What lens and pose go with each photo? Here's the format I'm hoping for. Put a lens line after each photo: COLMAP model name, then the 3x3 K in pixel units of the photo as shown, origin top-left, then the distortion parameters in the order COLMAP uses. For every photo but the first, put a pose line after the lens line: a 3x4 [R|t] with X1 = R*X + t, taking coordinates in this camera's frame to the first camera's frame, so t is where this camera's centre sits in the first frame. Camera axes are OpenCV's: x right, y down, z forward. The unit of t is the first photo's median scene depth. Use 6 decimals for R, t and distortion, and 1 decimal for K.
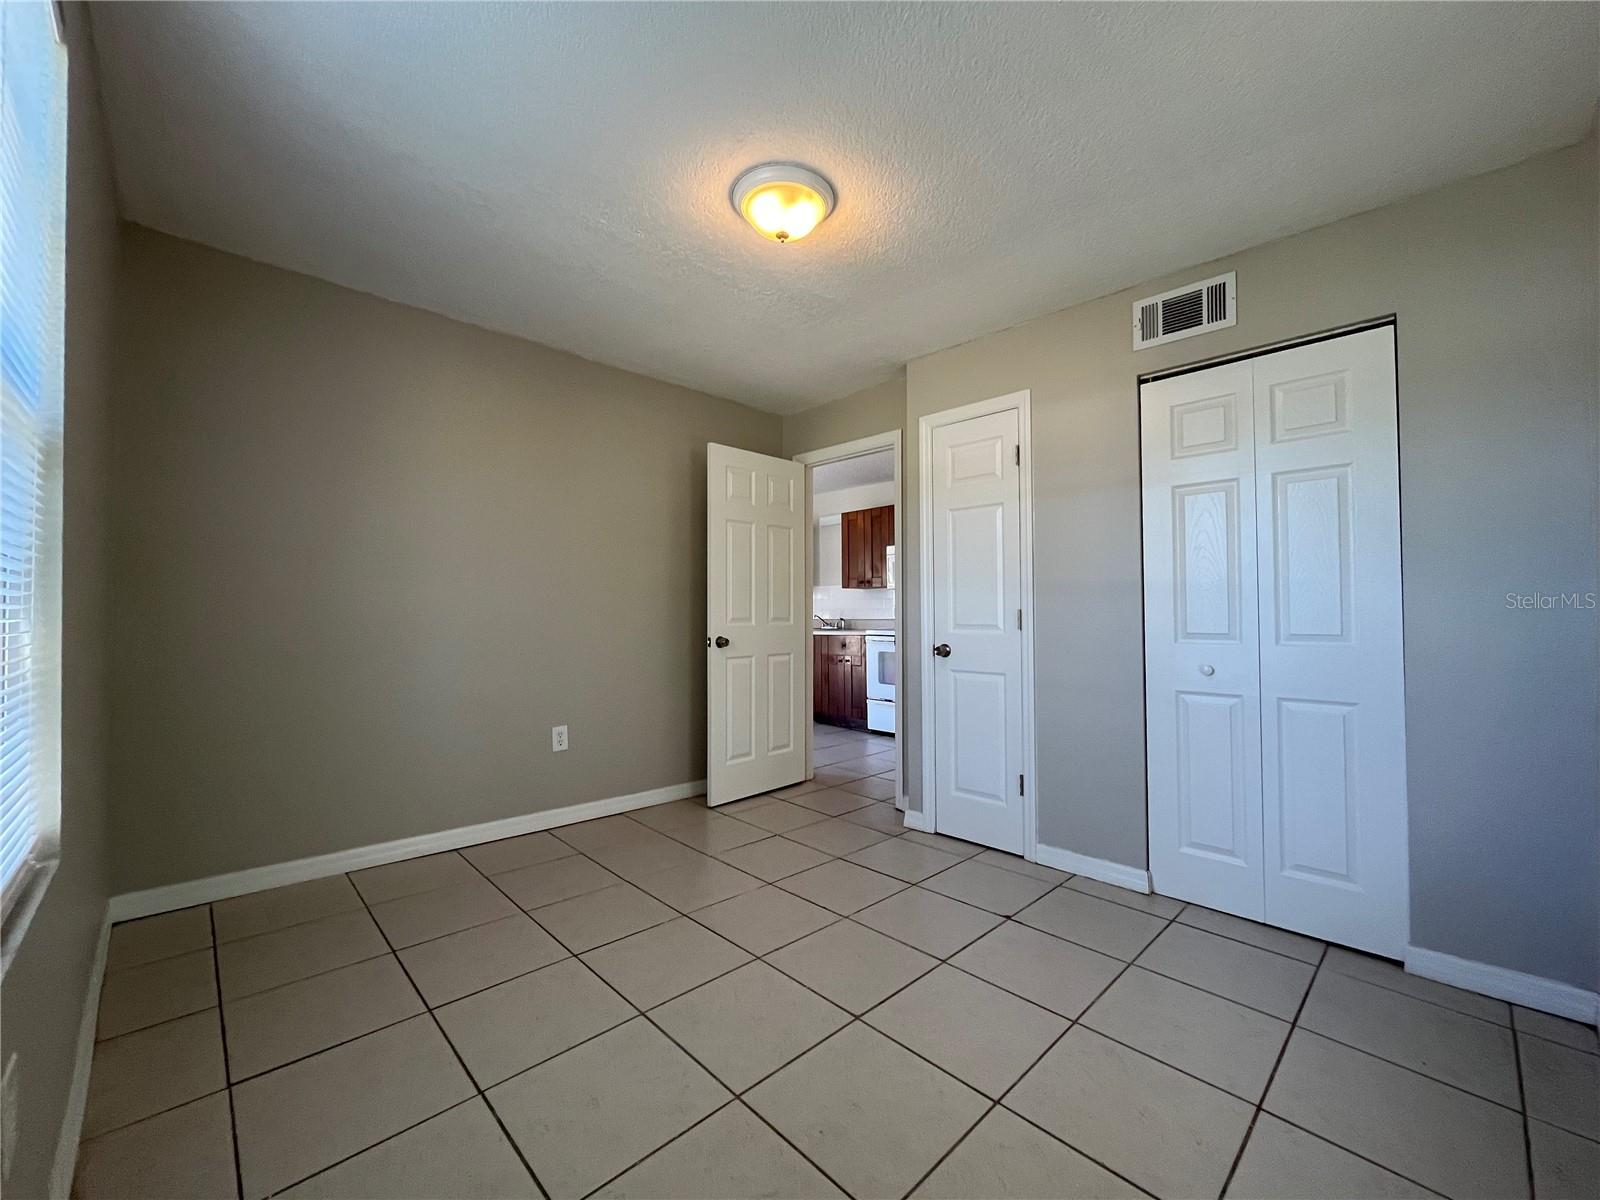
lens RADIAL K [[646.7, 0, 797.3], [0, 646.7, 594.1], [0, 0, 1]] dist [-0.000188, 0.000762]
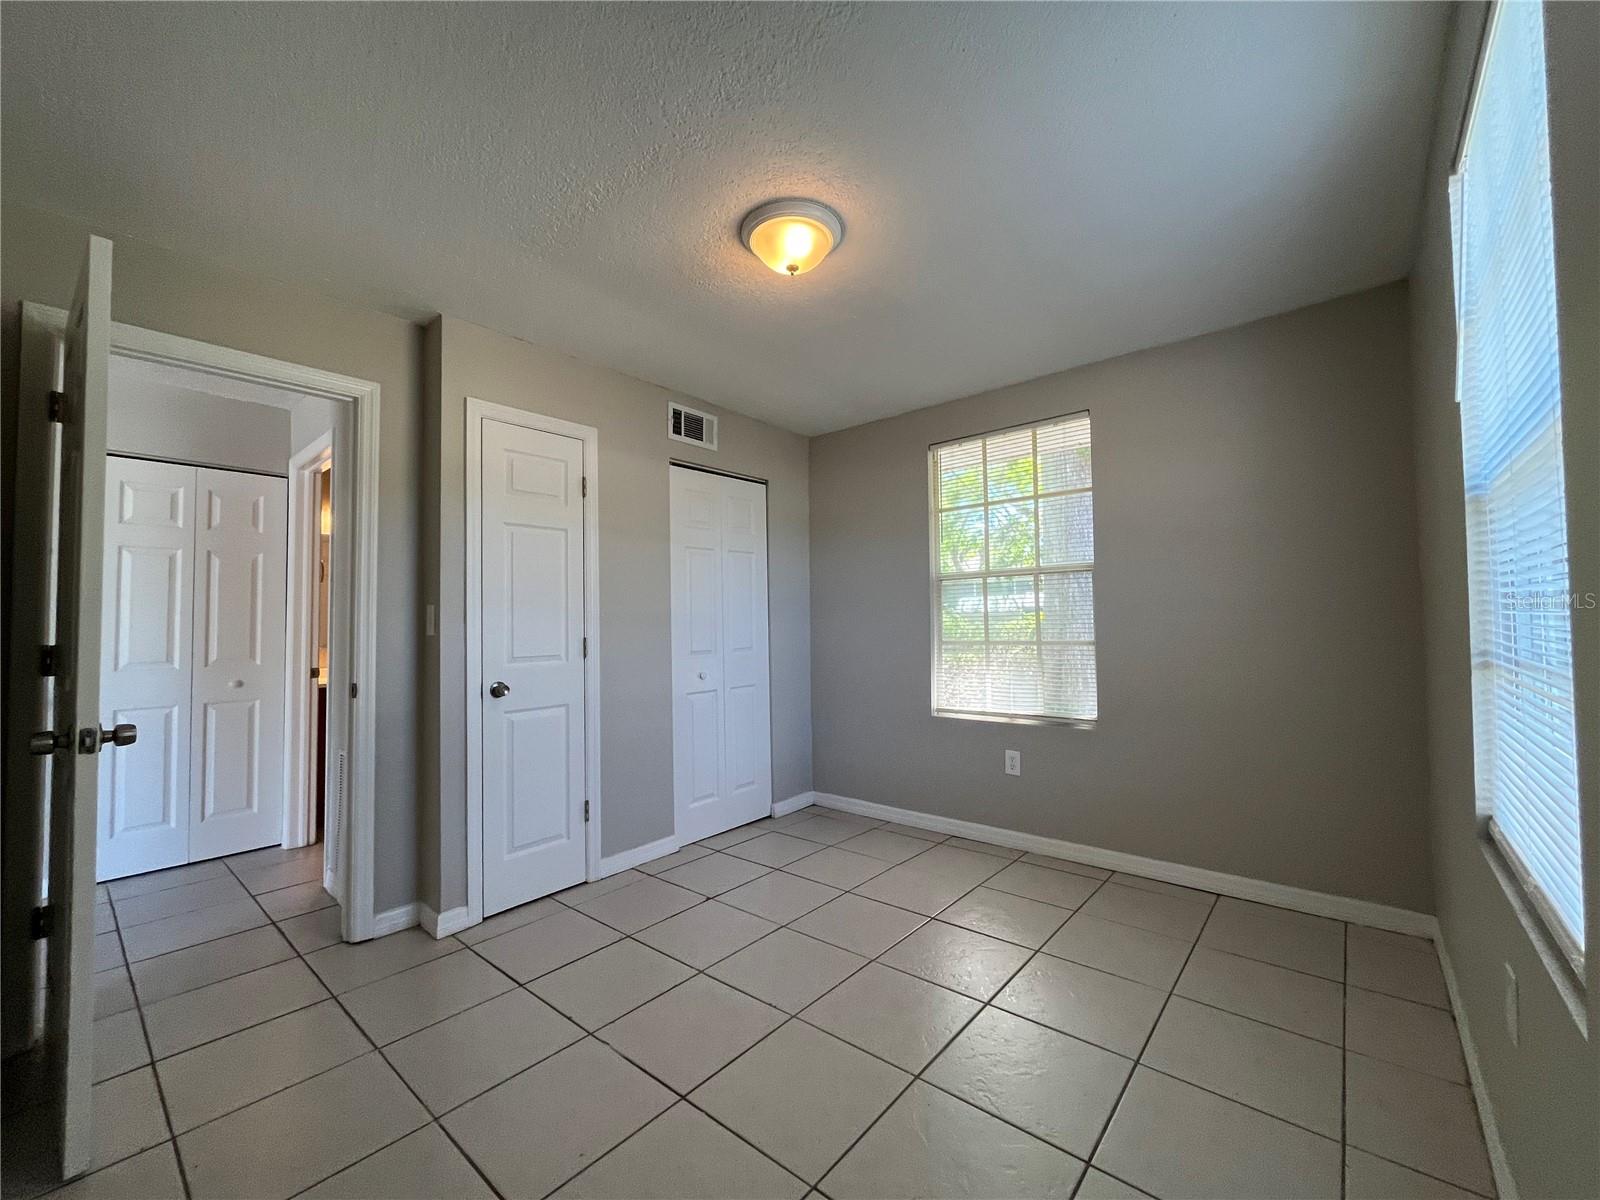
lens RADIAL K [[646.7, 0, 793.8], [0, 646.7, 600.5], [0, 0, 1]] dist [-0.000188, 0.000762]
pose [[-0.085071, 0.038966, 0.995613, -0.761334], [-0.005277, 0.999203, -0.039557, 0.003415], [-0.996361, -0.008619, -0.084798, 0.822916]]
